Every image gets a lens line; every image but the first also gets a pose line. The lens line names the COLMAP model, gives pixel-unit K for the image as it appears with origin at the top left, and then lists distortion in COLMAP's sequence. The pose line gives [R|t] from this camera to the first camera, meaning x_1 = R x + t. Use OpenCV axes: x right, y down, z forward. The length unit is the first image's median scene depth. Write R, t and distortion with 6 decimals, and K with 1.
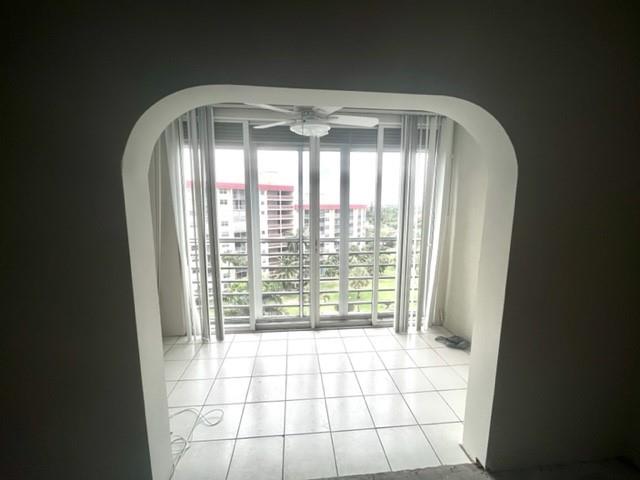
lens RADIAL K [[257.2, 0, 319.3], [0, 257.2, 237.8], [0, 0, 1]] dist [-0.000905, -0.000038]
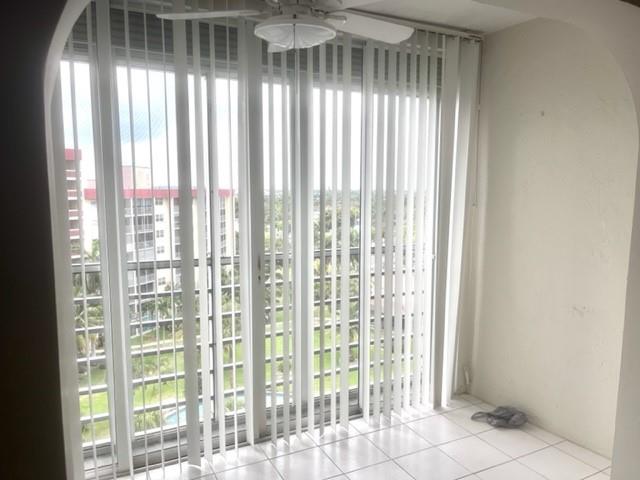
lens RADIAL K [[481.4, 0, 320.5], [0, 481.4, 242.3], [0, 0, 1]] dist [0.039940, -0.016479]
pose [[0.931613, -0.037294, 0.361533, -0.249741], [0.044238, 0.998961, -0.010948, -0.006493], [-0.360749, 0.026193, 0.932295, 0.088136]]
